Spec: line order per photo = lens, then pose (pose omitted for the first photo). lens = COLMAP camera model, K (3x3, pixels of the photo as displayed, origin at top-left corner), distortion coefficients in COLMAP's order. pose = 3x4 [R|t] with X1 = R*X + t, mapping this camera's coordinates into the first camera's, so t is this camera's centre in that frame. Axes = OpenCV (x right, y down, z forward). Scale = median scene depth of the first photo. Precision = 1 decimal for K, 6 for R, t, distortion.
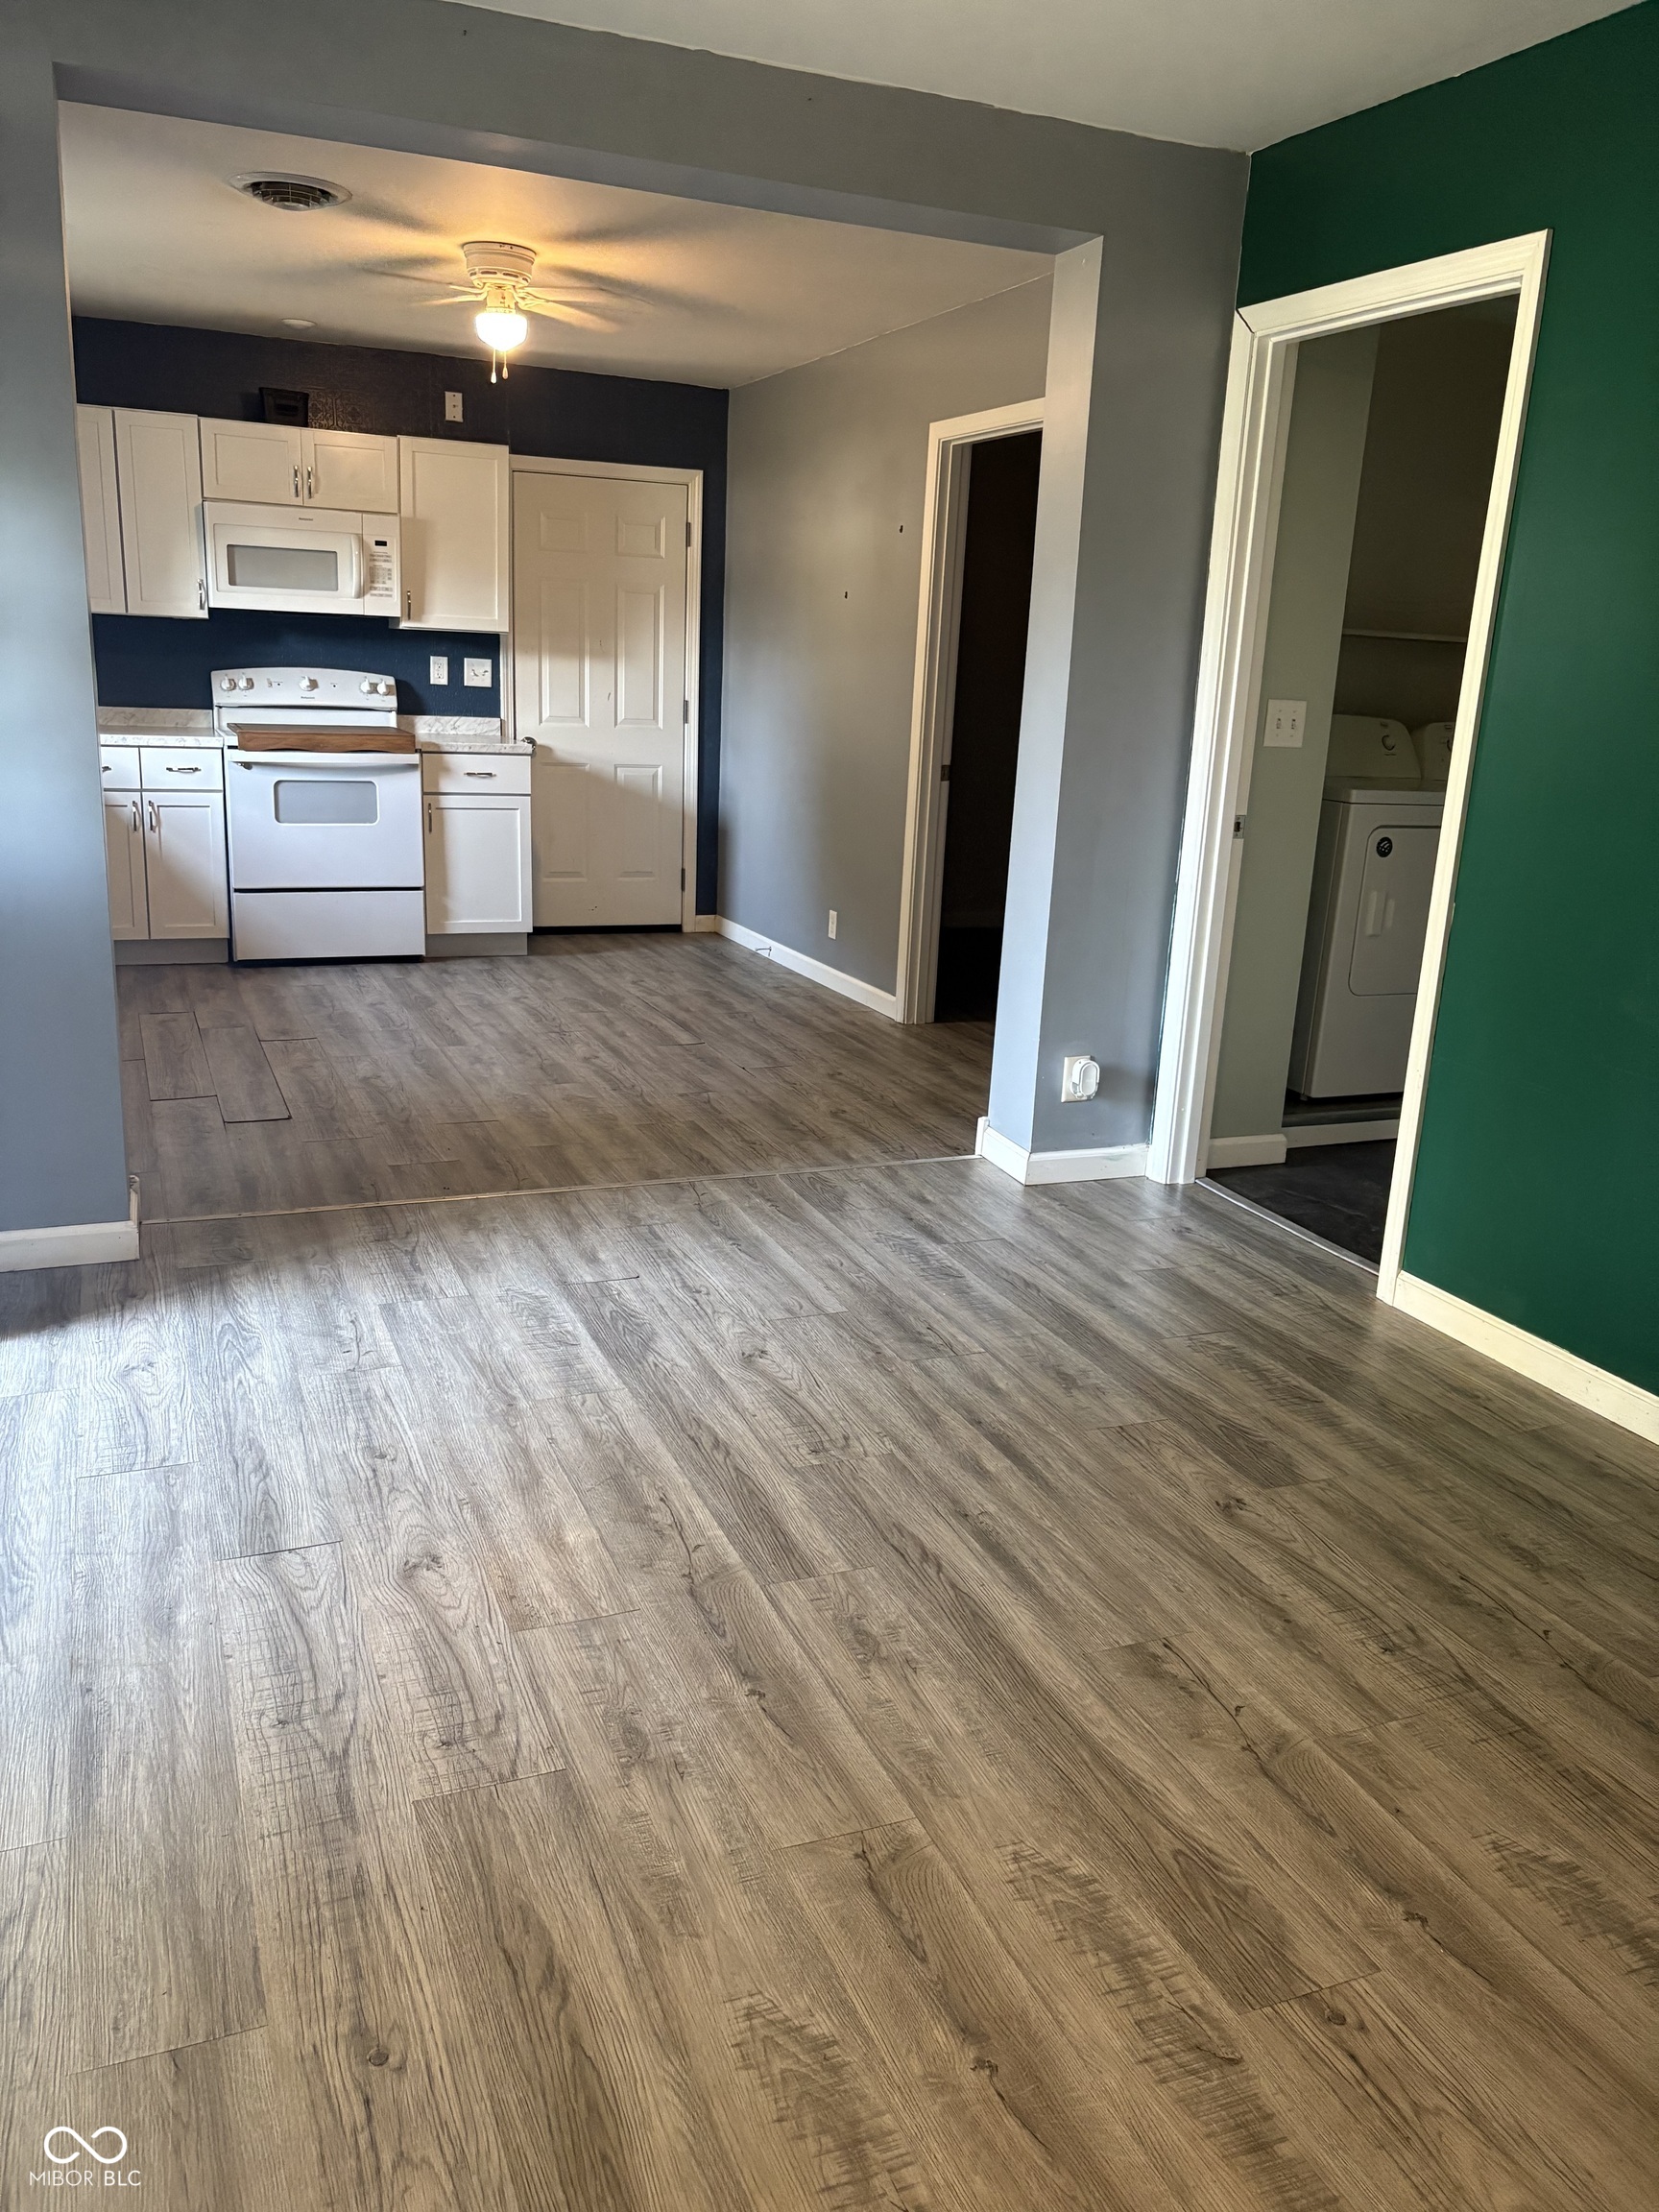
lens RADIAL K [[1657.6, 0, 835.5], [0, 1657.6, 1108.0], [0, 0, 1]] dist [0.032086, -0.003424]
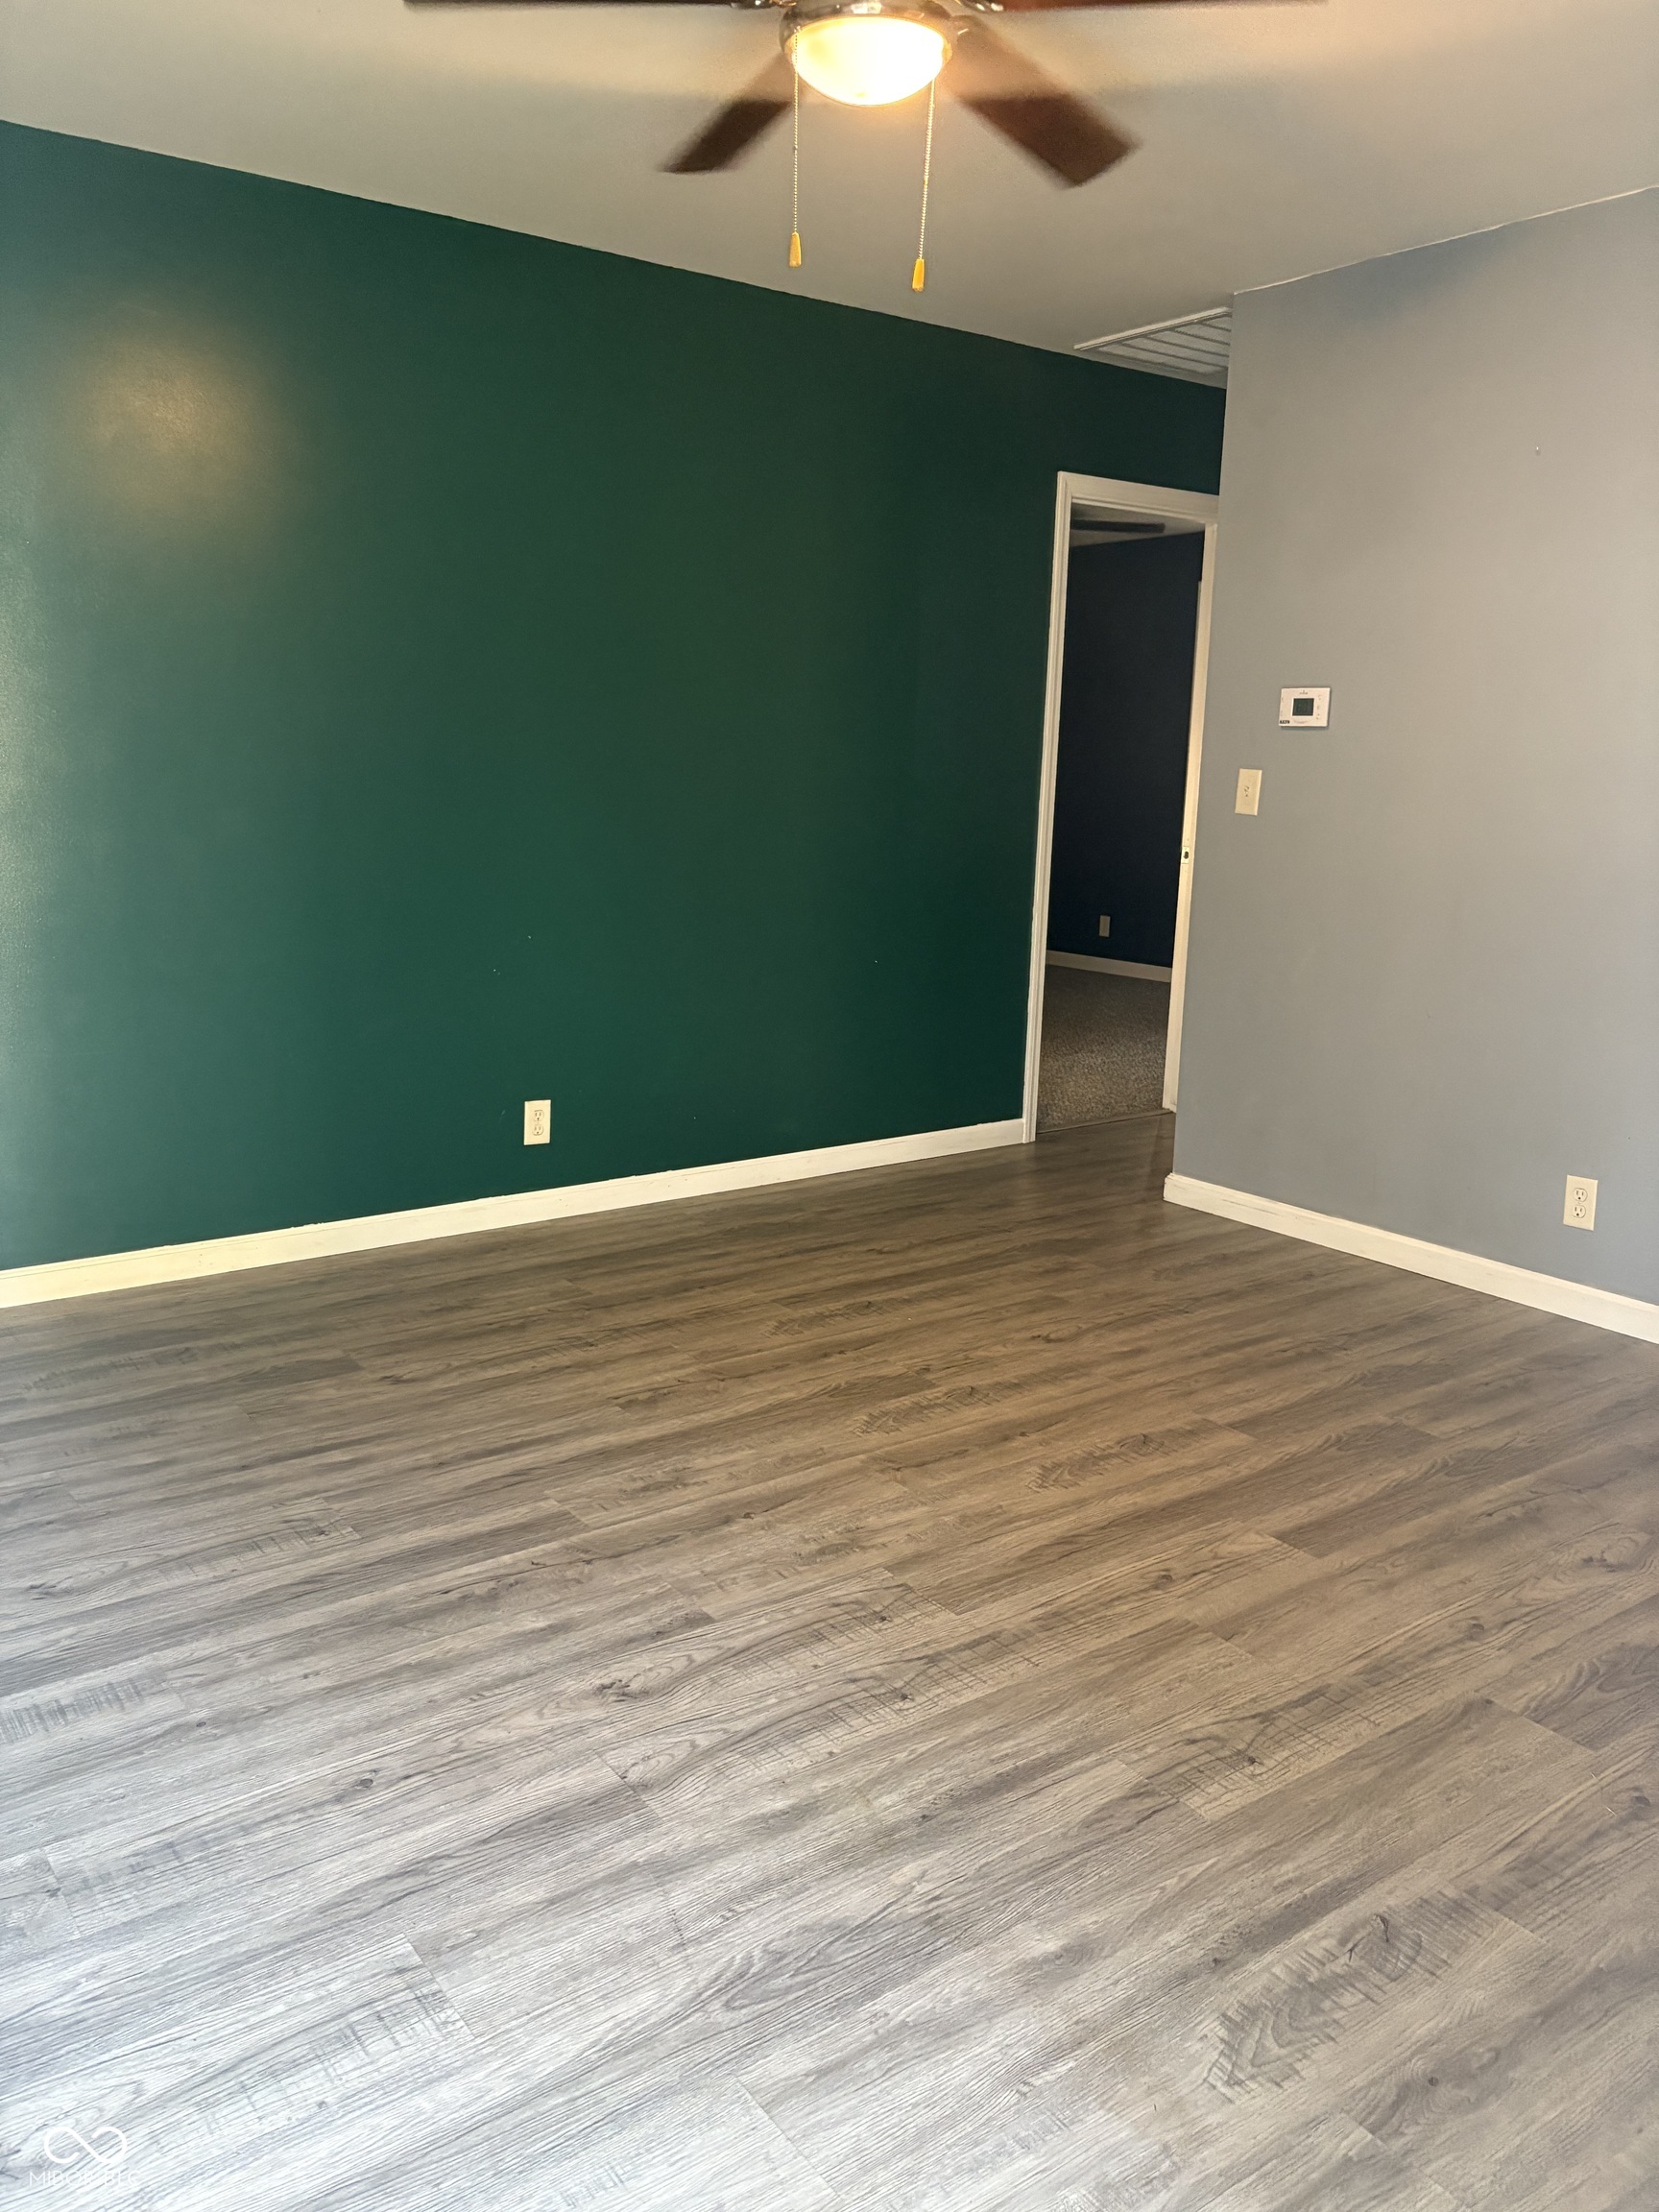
lens RADIAL K [[1657.6, 0, 836.2], [0, 1657.6, 1105.2], [0, 0, 1]] dist [0.032086, -0.003424]
pose [[-0.226964, -0.248062, 0.941782, -1.028308], [0.231096, 0.925681, 0.299514, -0.261019], [-0.946088, 0.285621, -0.152770, 0.914903]]
